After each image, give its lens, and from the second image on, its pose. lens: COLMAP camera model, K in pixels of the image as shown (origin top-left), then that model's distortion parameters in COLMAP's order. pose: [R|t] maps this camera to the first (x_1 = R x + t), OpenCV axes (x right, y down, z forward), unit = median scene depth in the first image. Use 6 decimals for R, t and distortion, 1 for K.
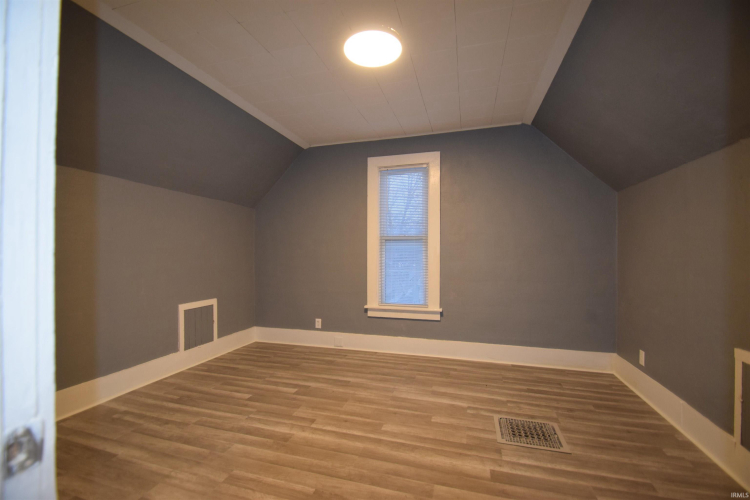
lens RADIAL K [[334.3, 0, 375.0], [0, 334.3, 250.0], [0, 0, 1]] dist [-0.000876, -0.012180]
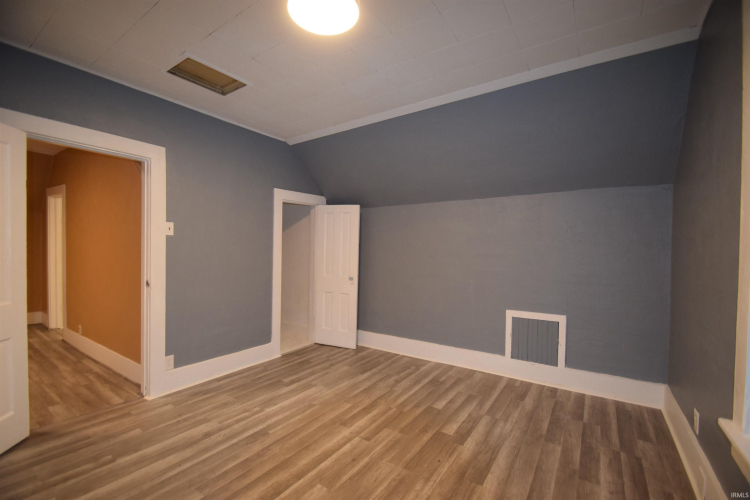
lens RADIAL K [[334.3, 0, 375.0], [0, 334.3, 250.0], [0, 0, 1]] dist [-0.000876, -0.012180]
pose [[-0.324601, -0.011066, -0.945786, 0.646357], [-0.002765, 0.999938, -0.010750, -0.009086], [0.945847, -0.000874, -0.324612, 1.224465]]
